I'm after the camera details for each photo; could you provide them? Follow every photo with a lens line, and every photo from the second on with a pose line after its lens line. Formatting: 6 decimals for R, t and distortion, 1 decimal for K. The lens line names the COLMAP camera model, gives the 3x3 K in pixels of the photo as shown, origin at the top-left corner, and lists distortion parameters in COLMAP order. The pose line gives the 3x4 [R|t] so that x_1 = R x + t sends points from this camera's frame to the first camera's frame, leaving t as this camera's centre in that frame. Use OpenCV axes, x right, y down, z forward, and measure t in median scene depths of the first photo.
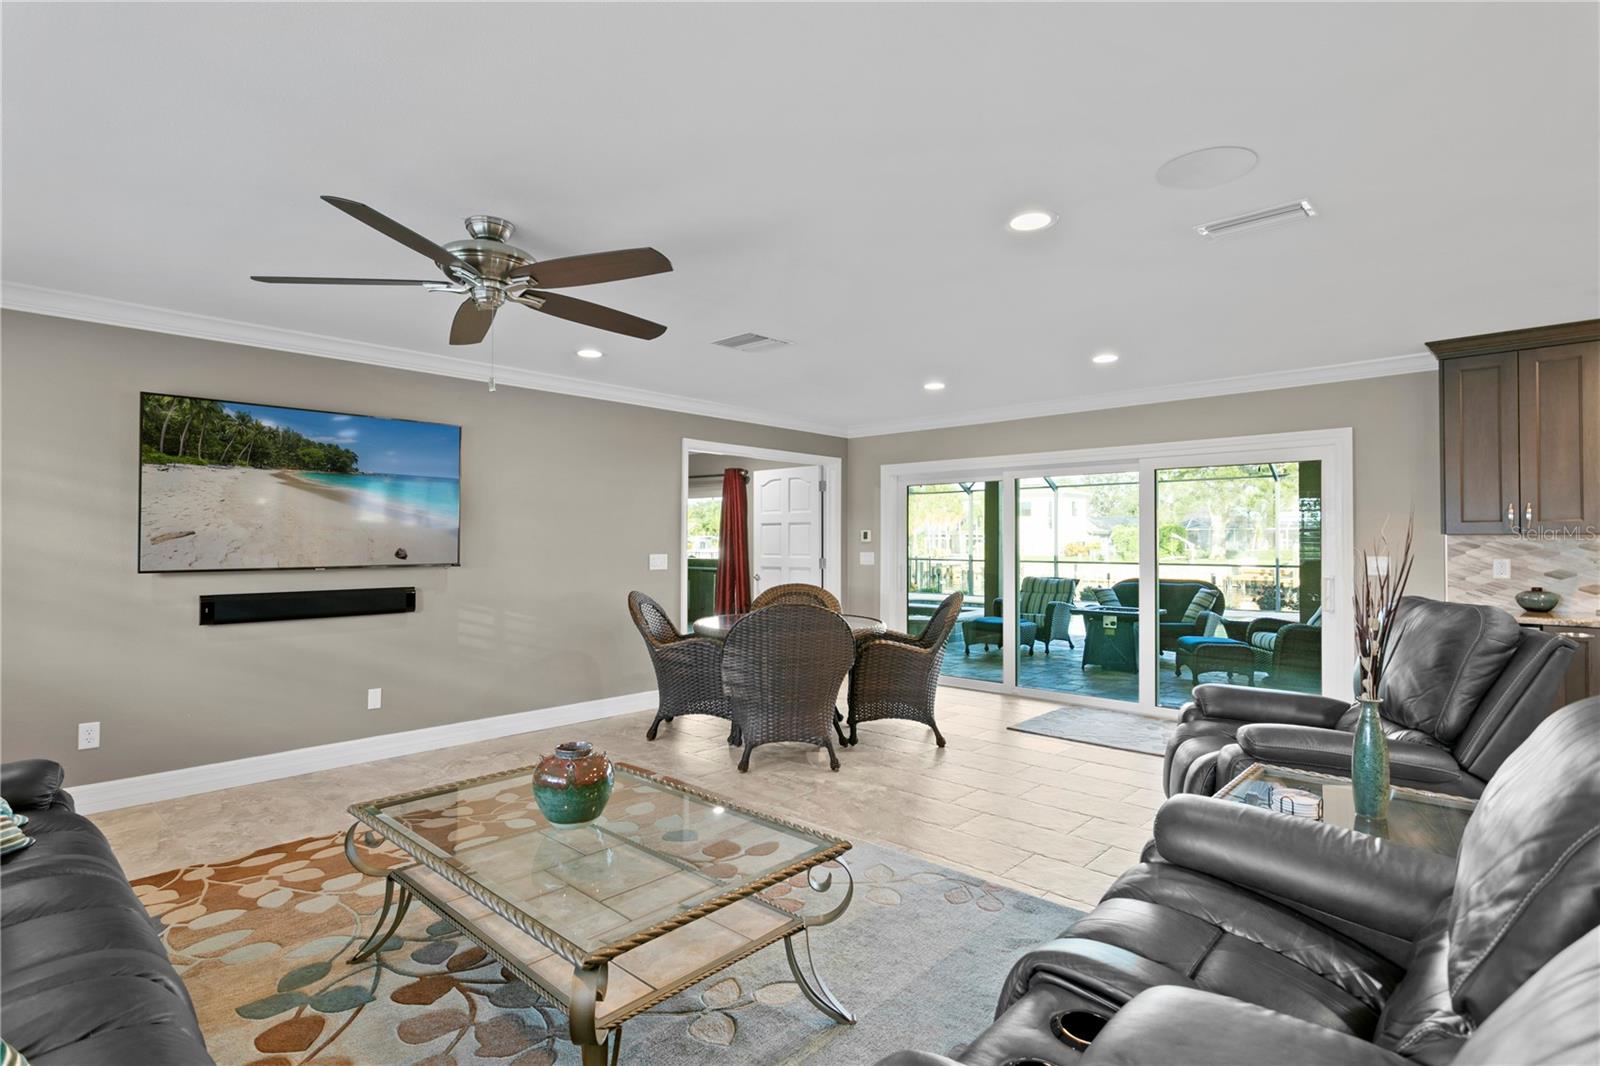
lens RADIAL K [[798.8, 0, 775.8], [0, 798.8, 538.1], [0, 0, 1]] dist [-0.013496, 0.013160]
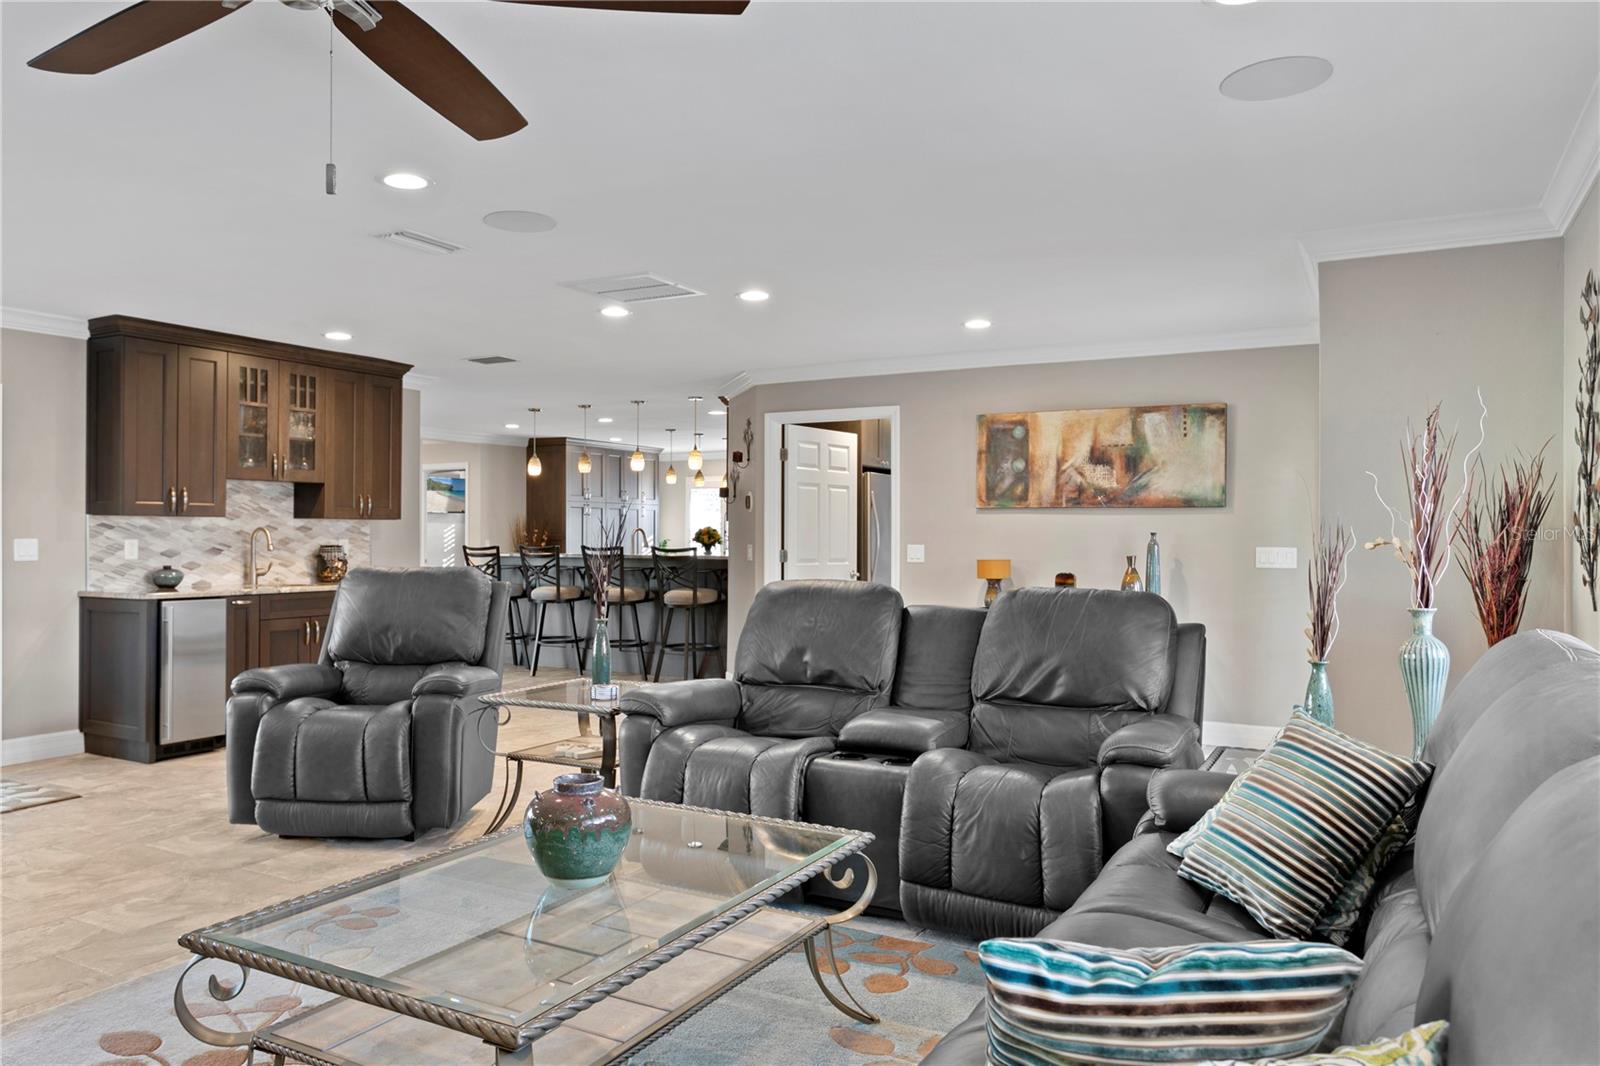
lens RADIAL K [[1047.4, 0, 800.0], [0, 1047.4, 533.0], [0, 0, 1]] dist [-0.002015, -0.000454]
pose [[-0.280509, 0.001456, 0.959850, -0.608325], [-0.005448, 0.999980, -0.003109, 0.016947], [-0.959836, -0.006102, -0.280495, 0.559433]]
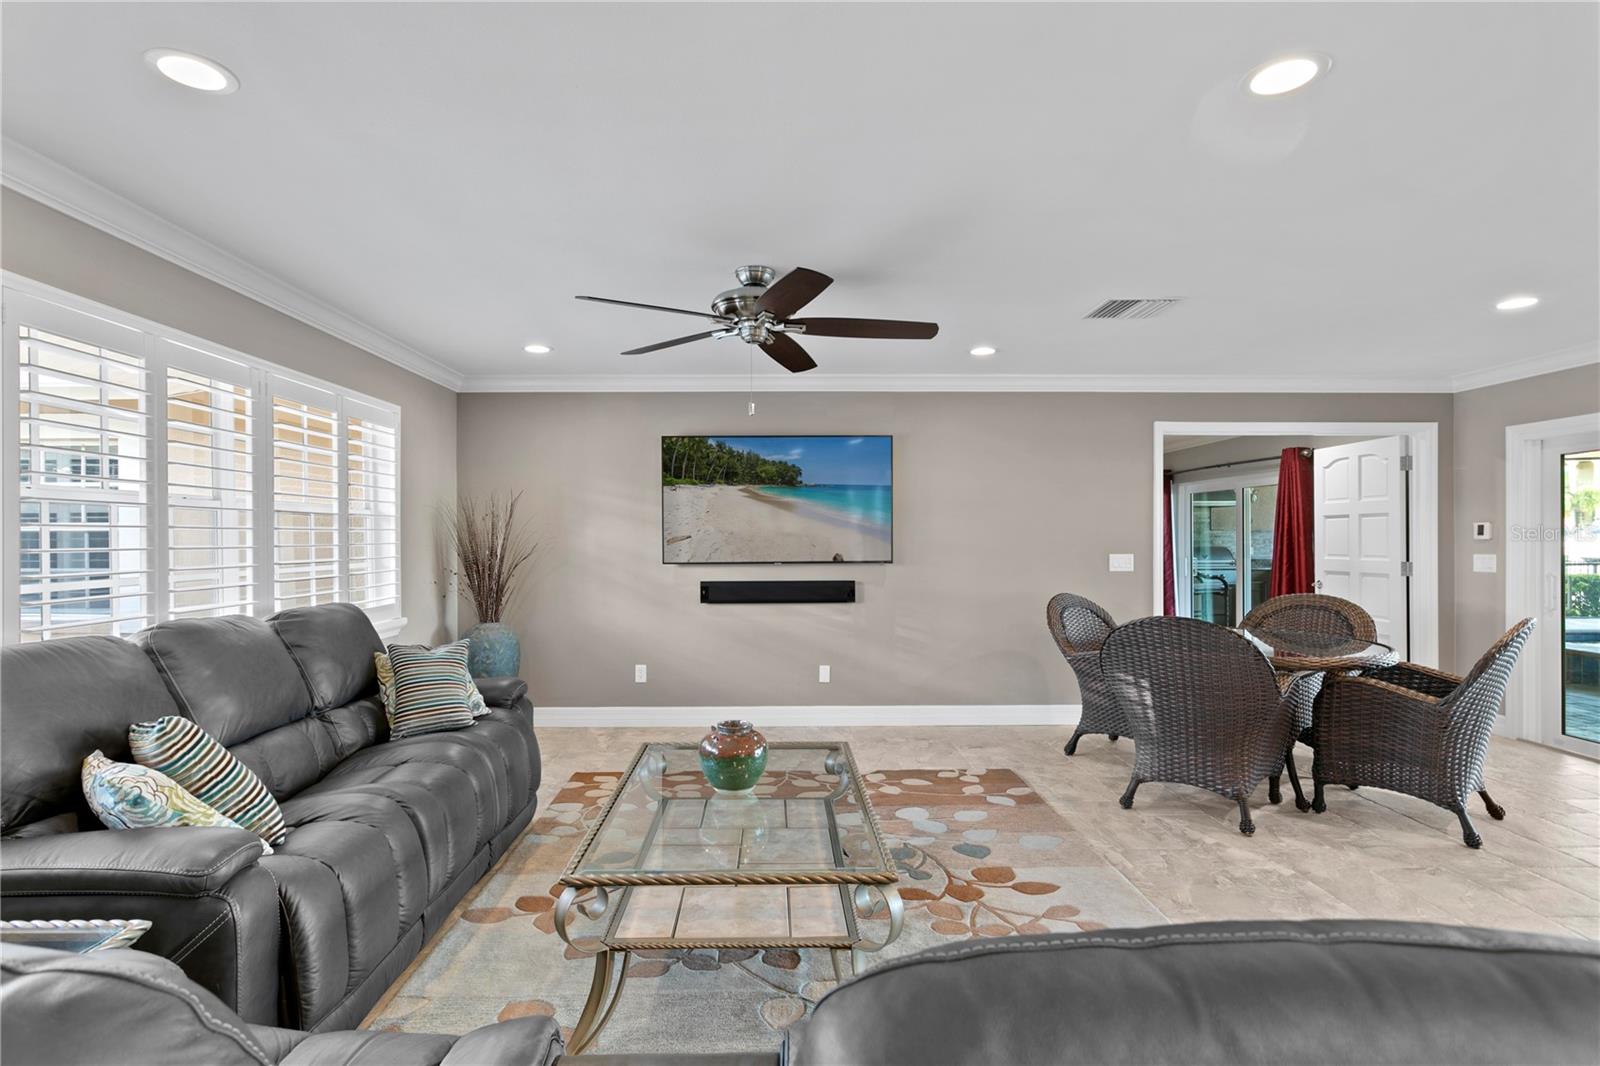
lens RADIAL K [[806.3, 0, 779.4], [0, 806.3, 534.4], [0, 0, 1]] dist [-0.004982, 0.010592]
pose [[0.701313, -0.005541, -0.712832, 0.316749], [0.006104, 0.999980, -0.001769, -0.003610], [0.712828, -0.003110, 0.701332, 0.122349]]
